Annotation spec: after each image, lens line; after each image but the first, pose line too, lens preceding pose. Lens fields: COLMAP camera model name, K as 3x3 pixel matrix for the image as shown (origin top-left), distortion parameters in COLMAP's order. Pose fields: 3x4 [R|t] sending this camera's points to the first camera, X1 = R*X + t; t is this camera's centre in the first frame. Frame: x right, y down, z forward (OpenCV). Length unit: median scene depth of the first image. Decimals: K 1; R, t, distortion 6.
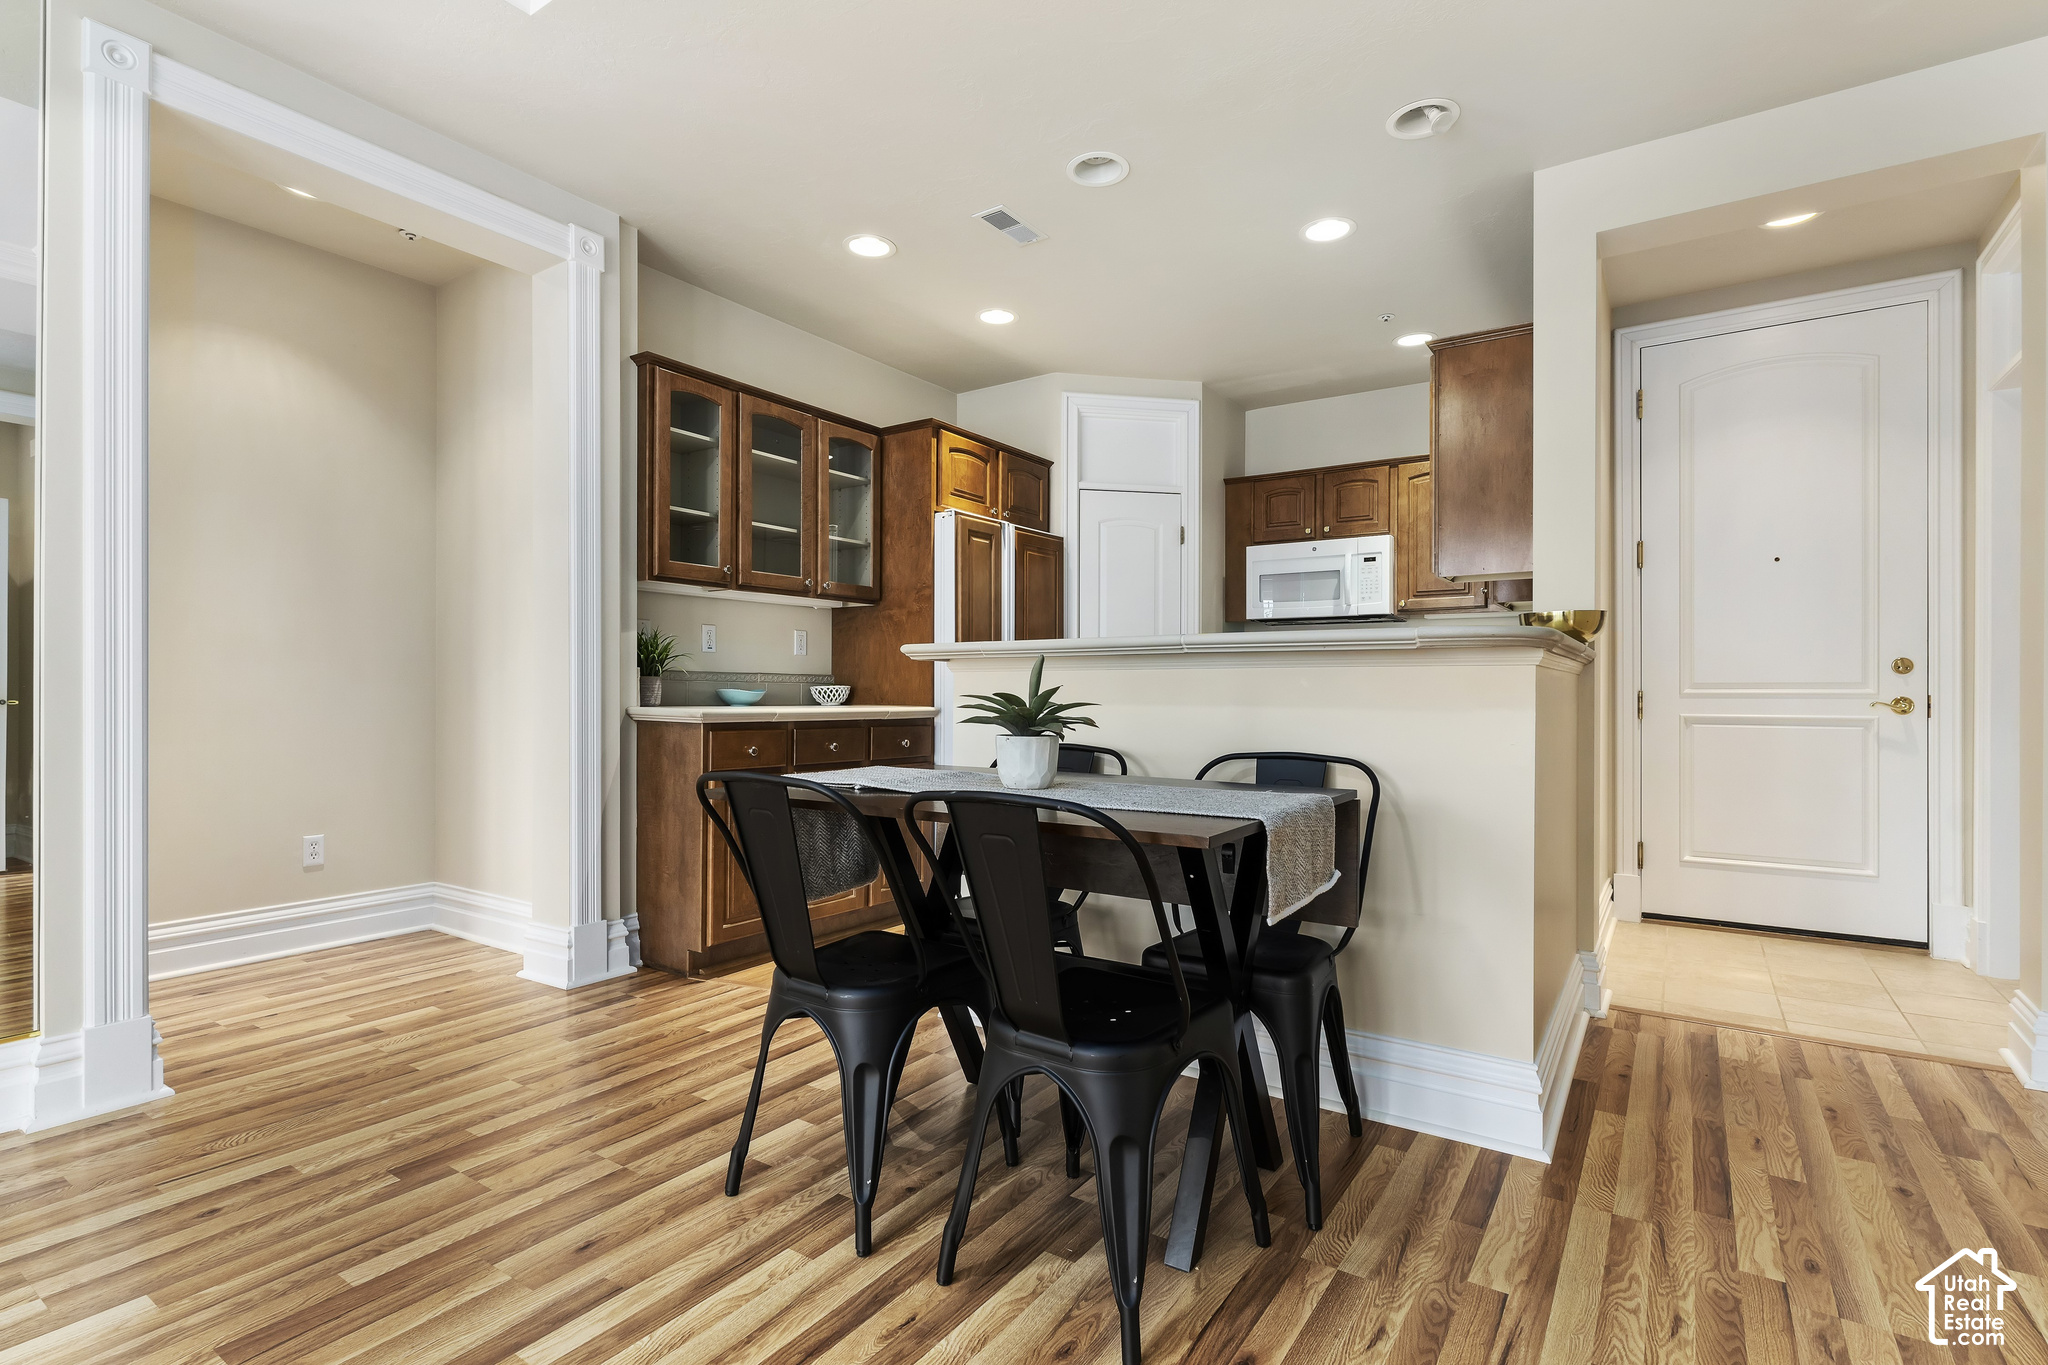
lens RADIAL K [[982.0, 0, 1024.0], [0, 982.0, 682.5], [0, 0, 1]] dist [0.000743, 0.000286]
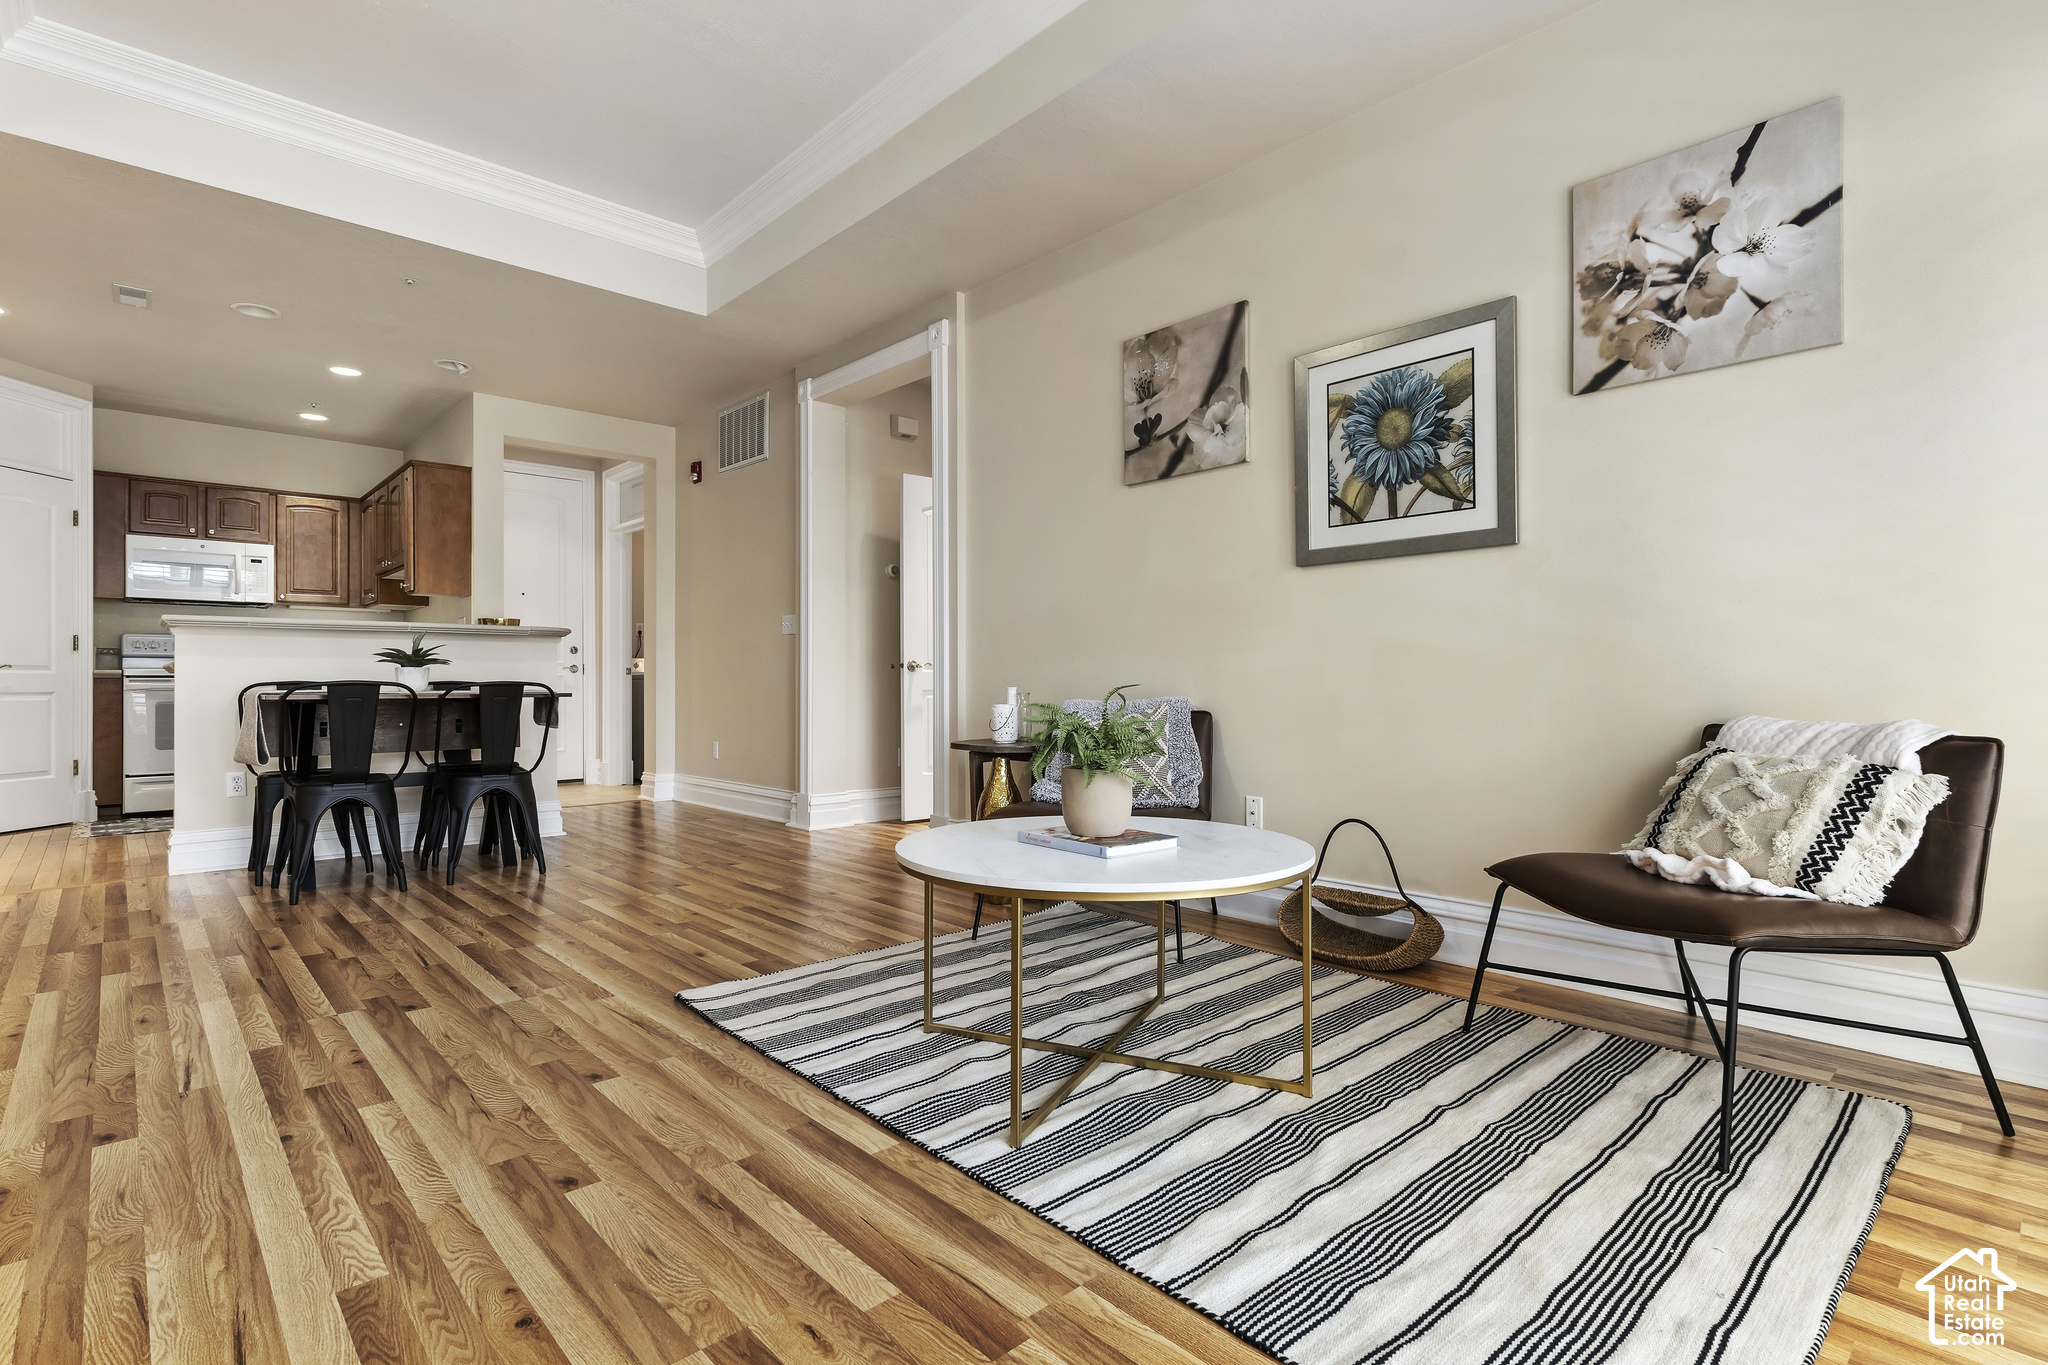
lens RADIAL K [[982.0, 0, 1024.0], [0, 982.0, 682.5], [0, 0, 1]] dist [0.000743, 0.000286]
pose [[0.235692, -0.007238, 0.971801, -0.702508], [-0.005565, 0.999946, 0.008797, 0.021771], [-0.971812, -0.007481, 0.235639, -0.329968]]
